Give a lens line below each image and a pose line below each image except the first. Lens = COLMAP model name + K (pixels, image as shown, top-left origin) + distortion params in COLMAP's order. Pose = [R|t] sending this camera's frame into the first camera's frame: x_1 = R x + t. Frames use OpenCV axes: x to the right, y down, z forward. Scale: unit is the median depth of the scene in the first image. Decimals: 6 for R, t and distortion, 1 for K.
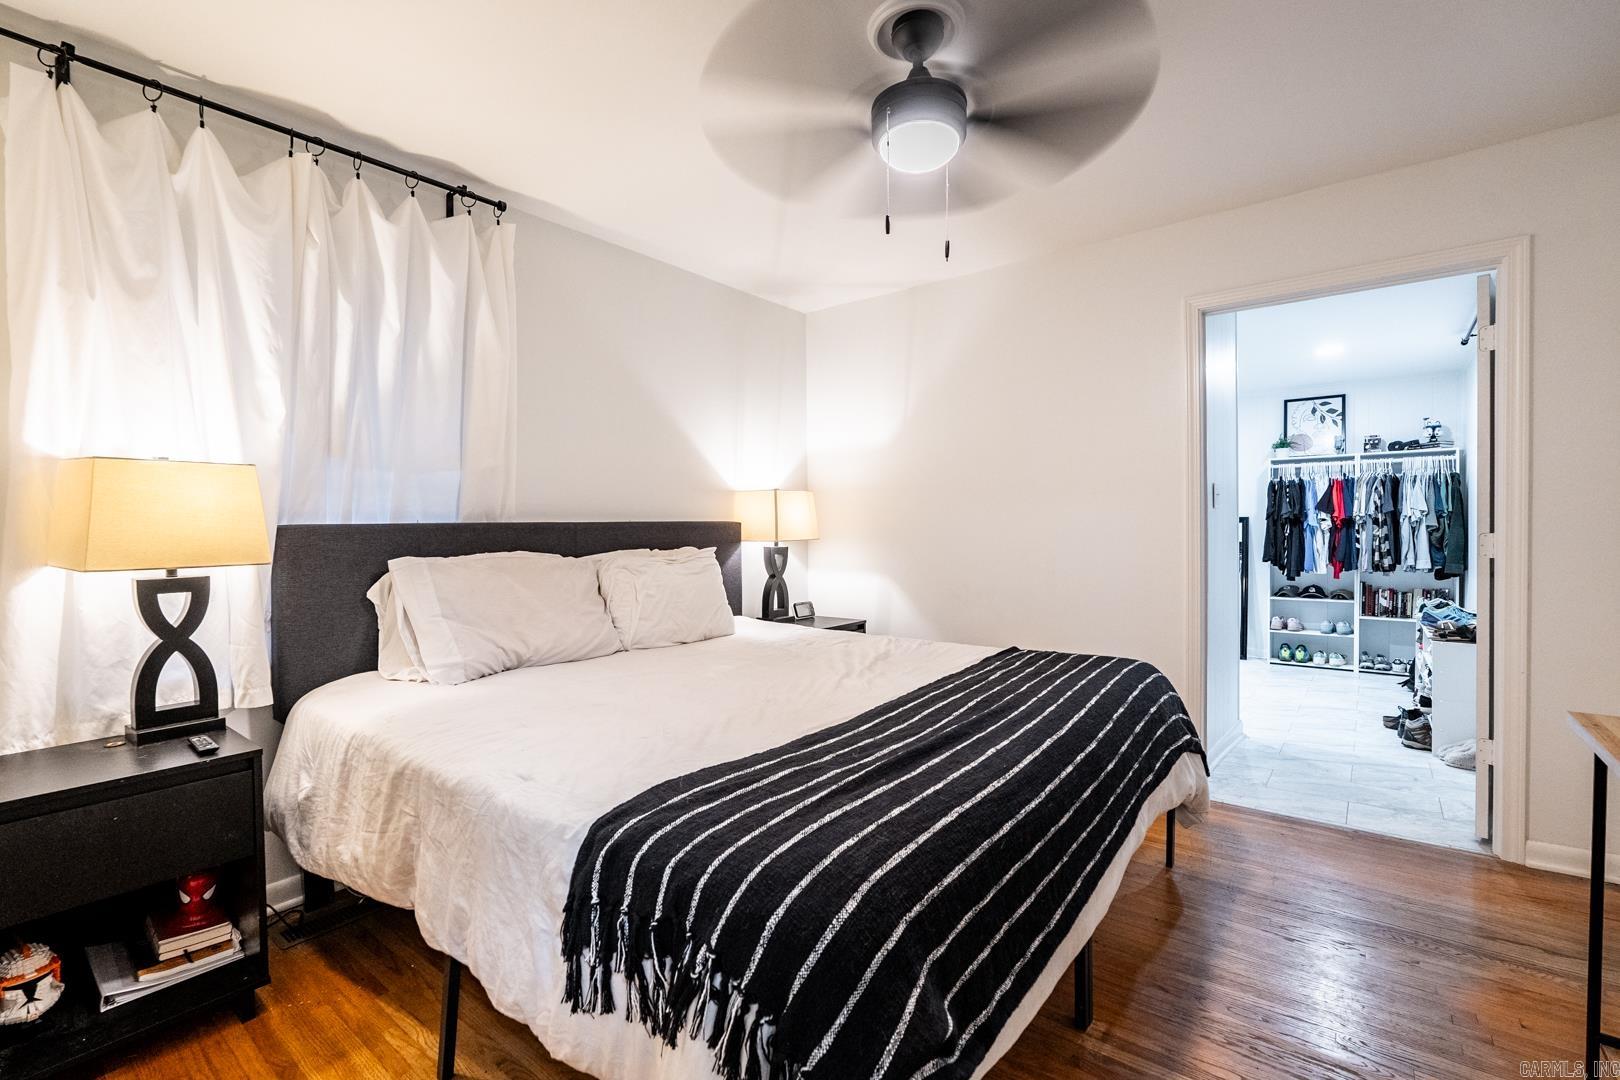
lens RADIAL K [[714.6, 0, 810.8], [0, 714.6, 540.6], [0, 0, 1]] dist [-0.003086, 0.000316]
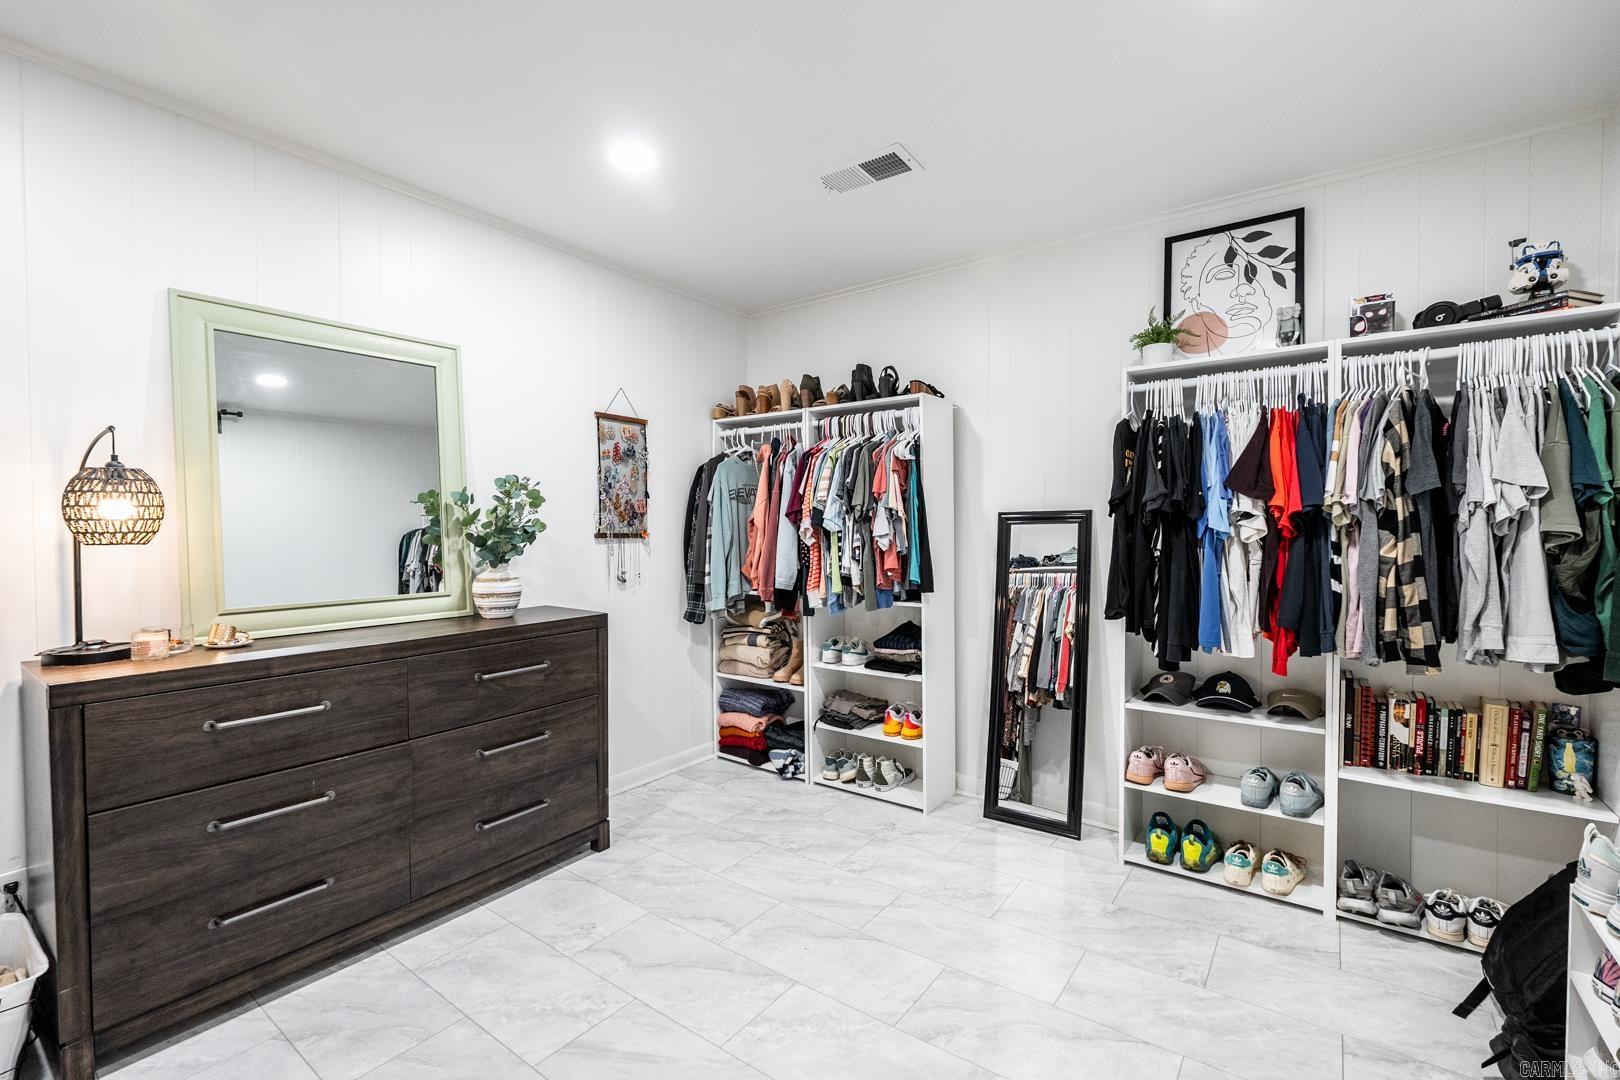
lens RADIAL K [[714.6, 0, 808.8], [0, 714.6, 540.1], [0, 0, 1]] dist [-0.003086, 0.000316]
pose [[0.999282, -0.001018, 0.037866, 0.474582], [0.000842, 0.999989, 0.004666, -0.018199], [-0.037870, -0.004631, 0.999272, 0.633970]]
